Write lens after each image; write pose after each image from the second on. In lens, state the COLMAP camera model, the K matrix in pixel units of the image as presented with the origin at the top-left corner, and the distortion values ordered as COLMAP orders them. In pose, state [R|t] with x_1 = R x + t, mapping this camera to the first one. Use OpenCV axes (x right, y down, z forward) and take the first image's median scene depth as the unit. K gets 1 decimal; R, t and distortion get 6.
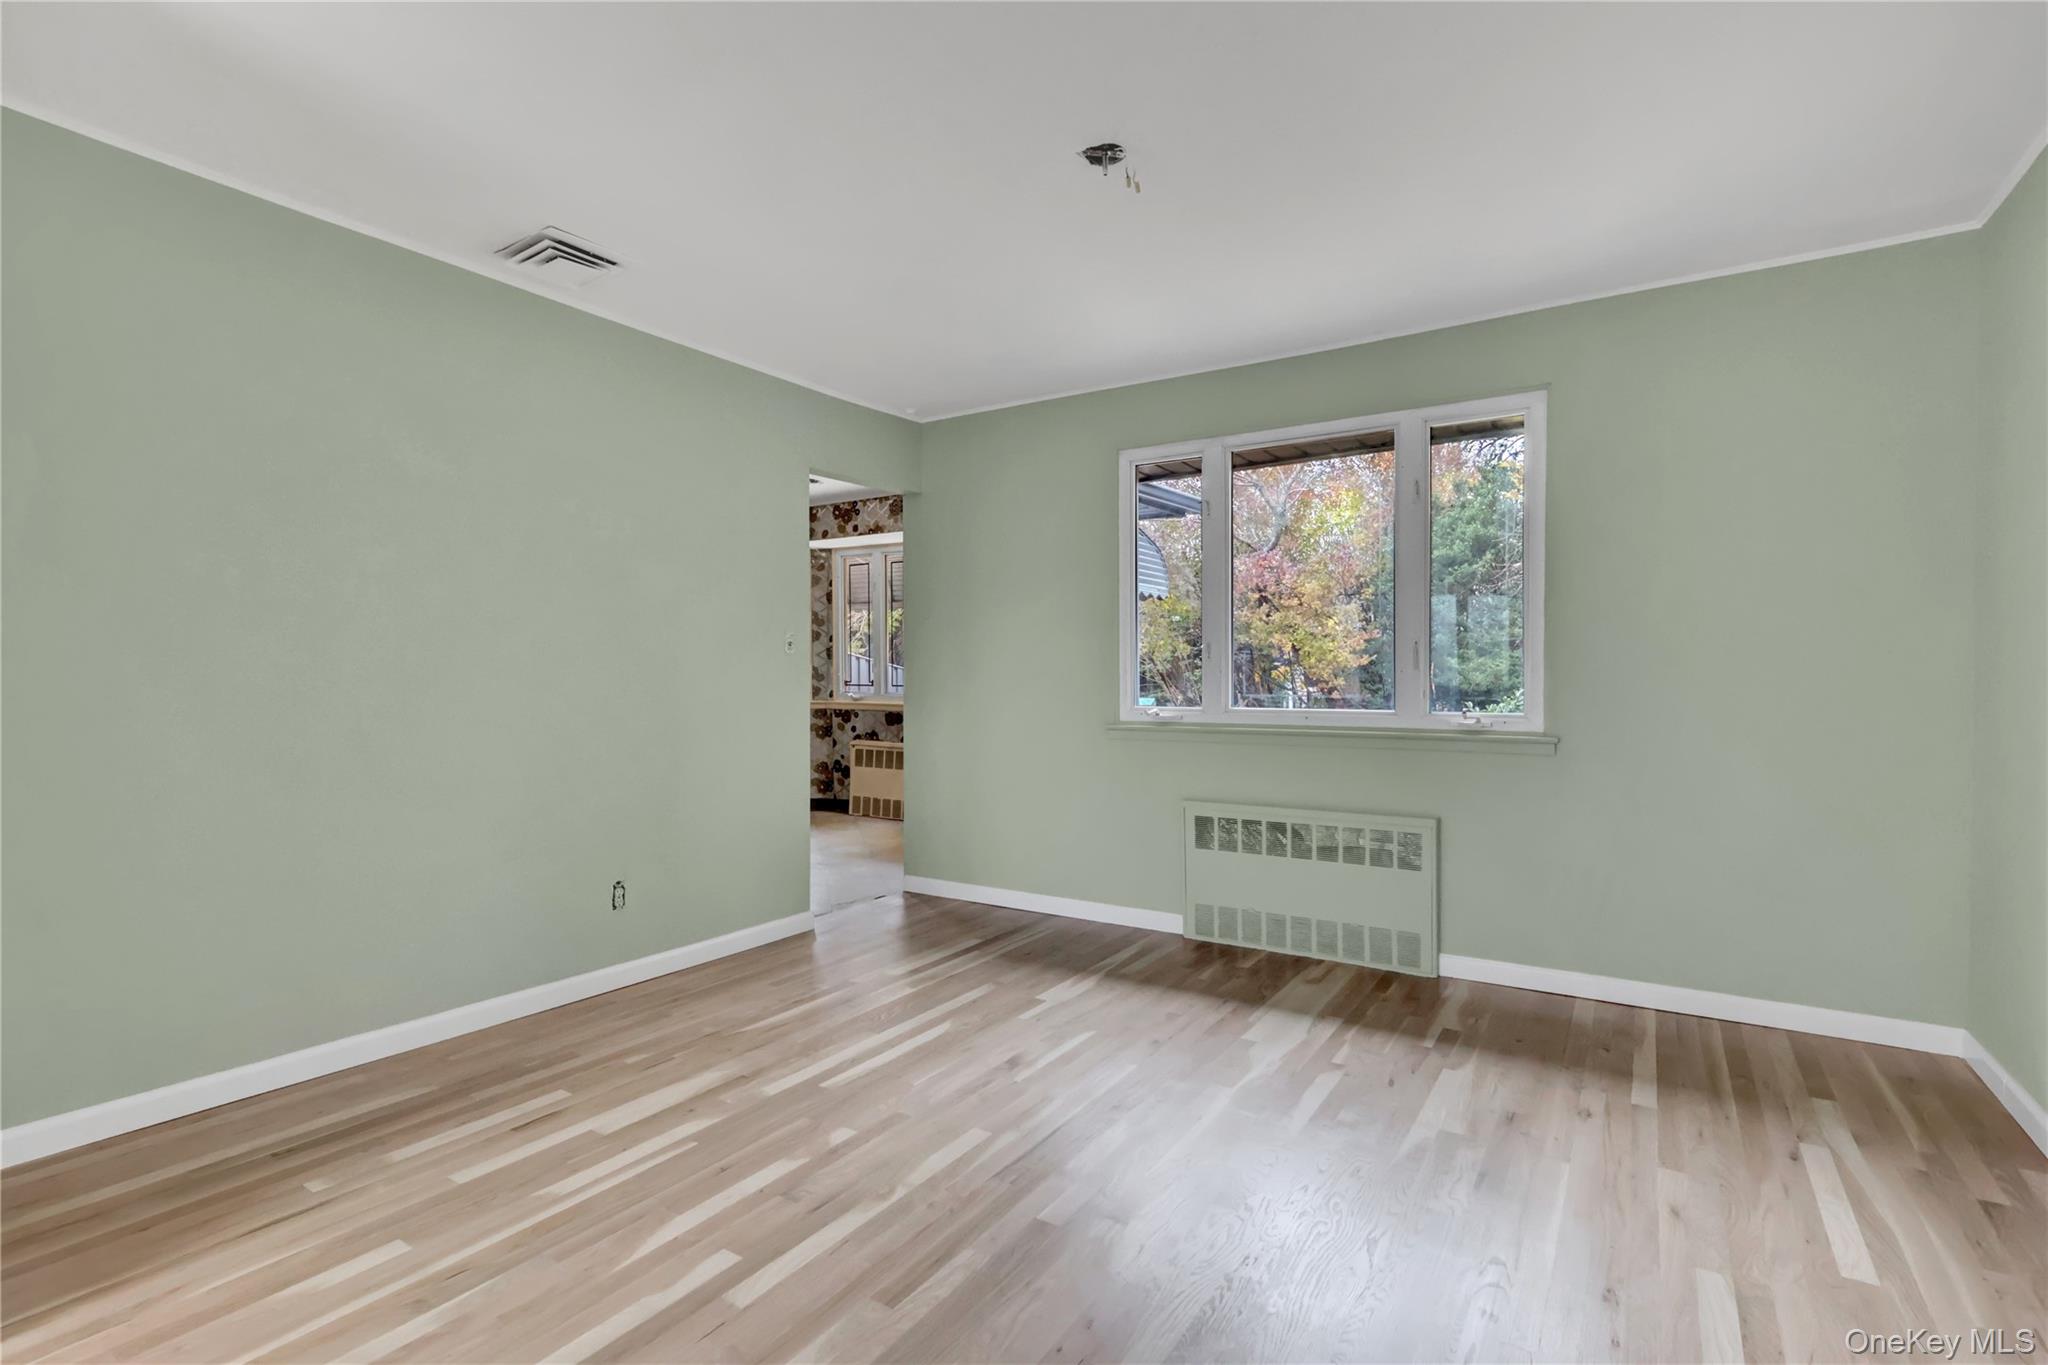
lens RADIAL K [[960.1, 0, 1013.0], [0, 960.1, 676.1], [0, 0, 1]] dist [0.003975, 0.004333]
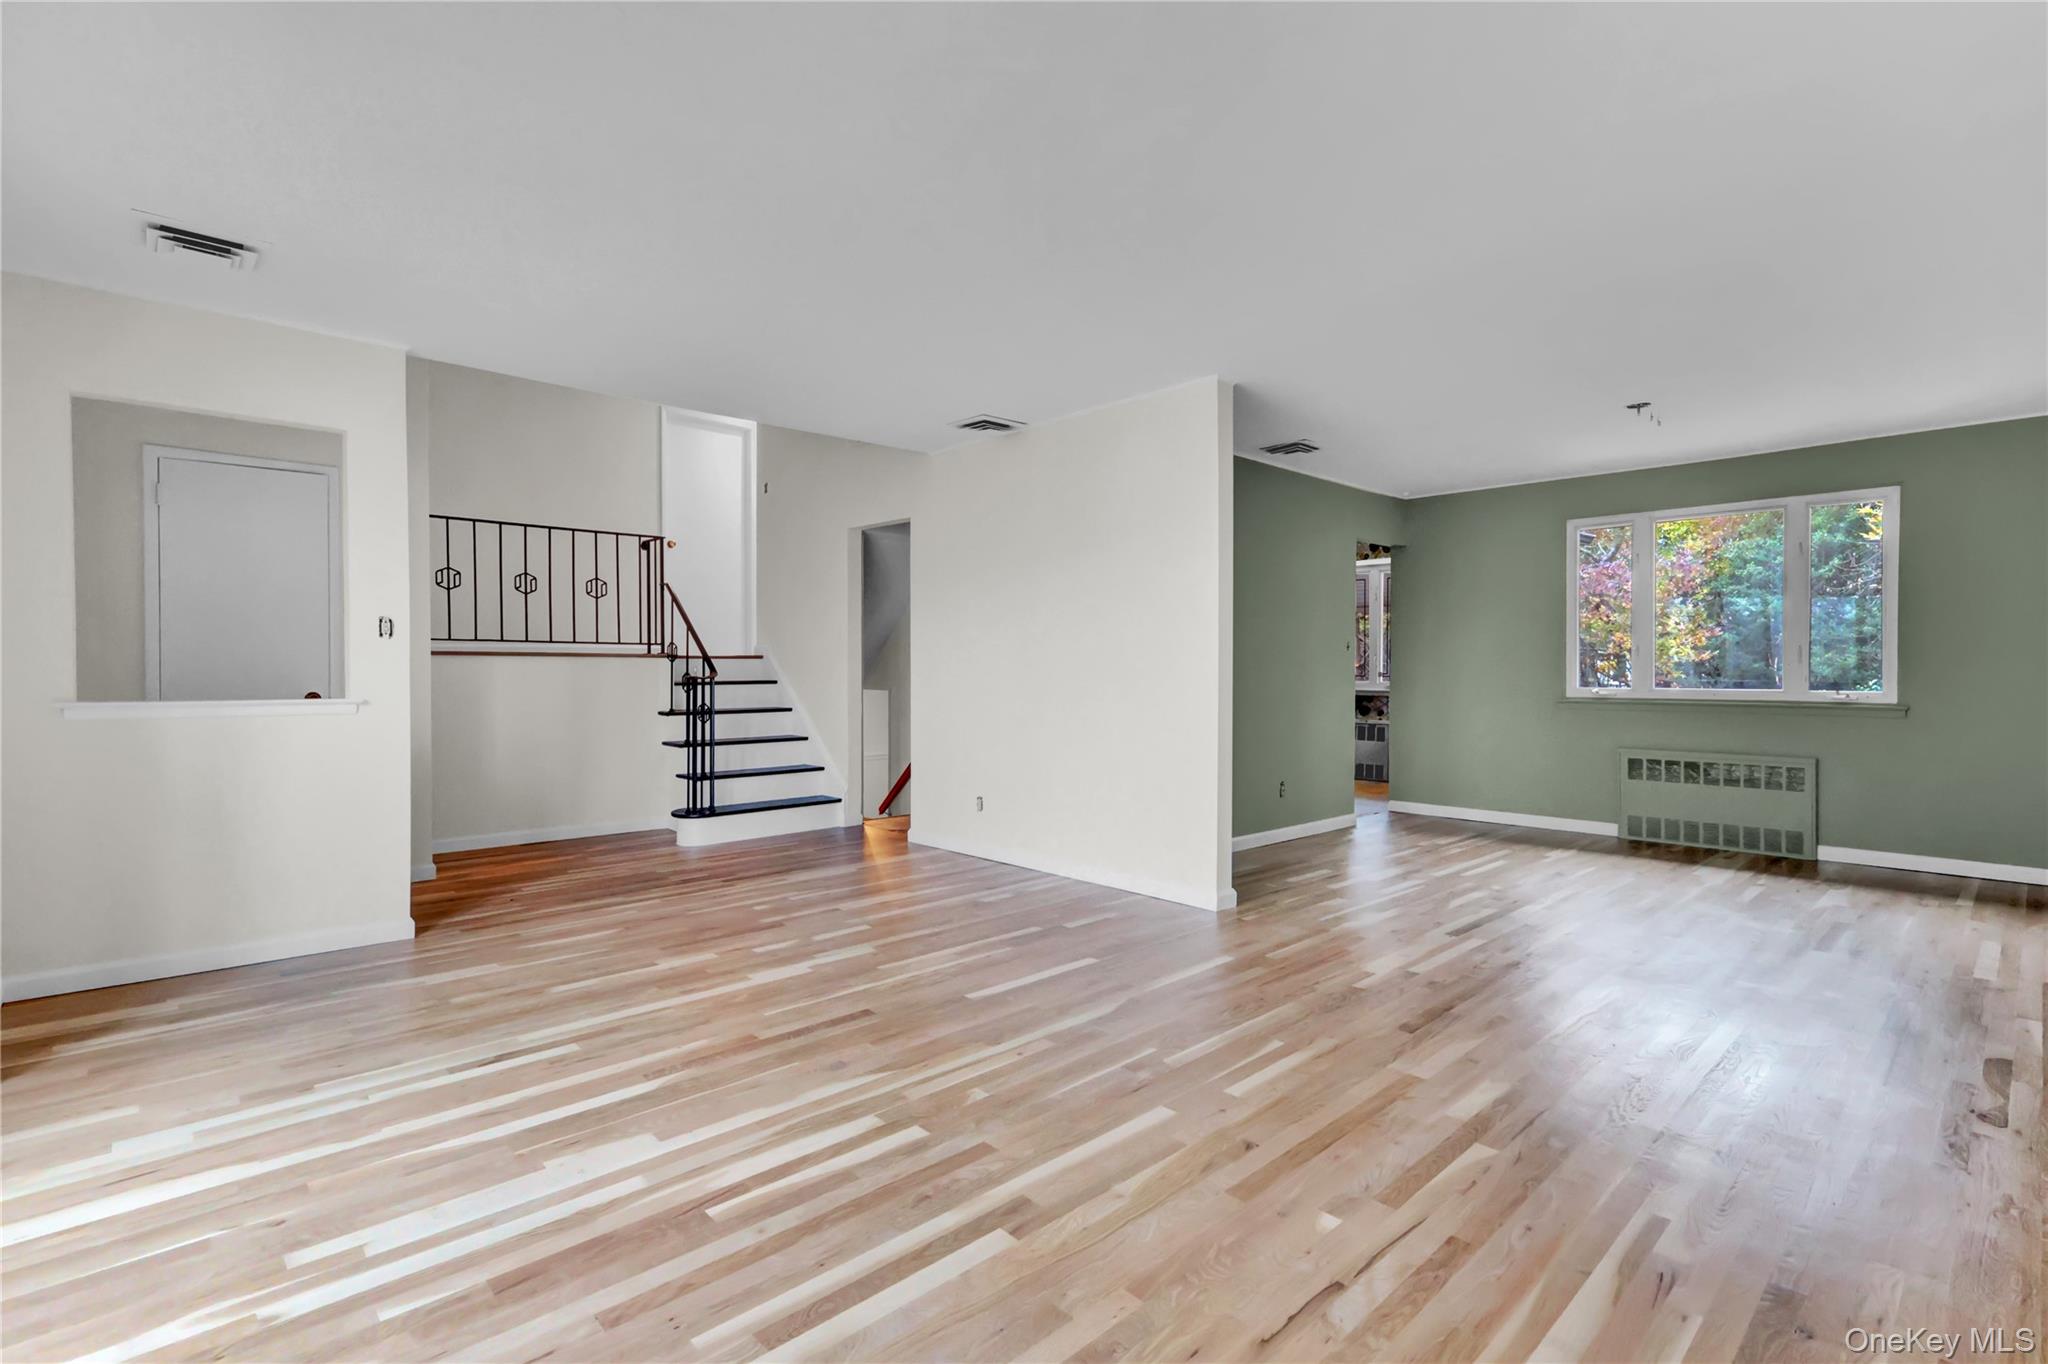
lens RADIAL K [[960.1, 0, 1027.5], [0, 960.1, 670.8], [0, 0, 1]] dist [0.003975, 0.004333]
pose [[0.974535, 0.003945, -0.224202, -0.452474], [-0.003557, 0.999991, 0.002134, 0.005646], [0.224209, -0.001282, 0.974540, -0.807865]]
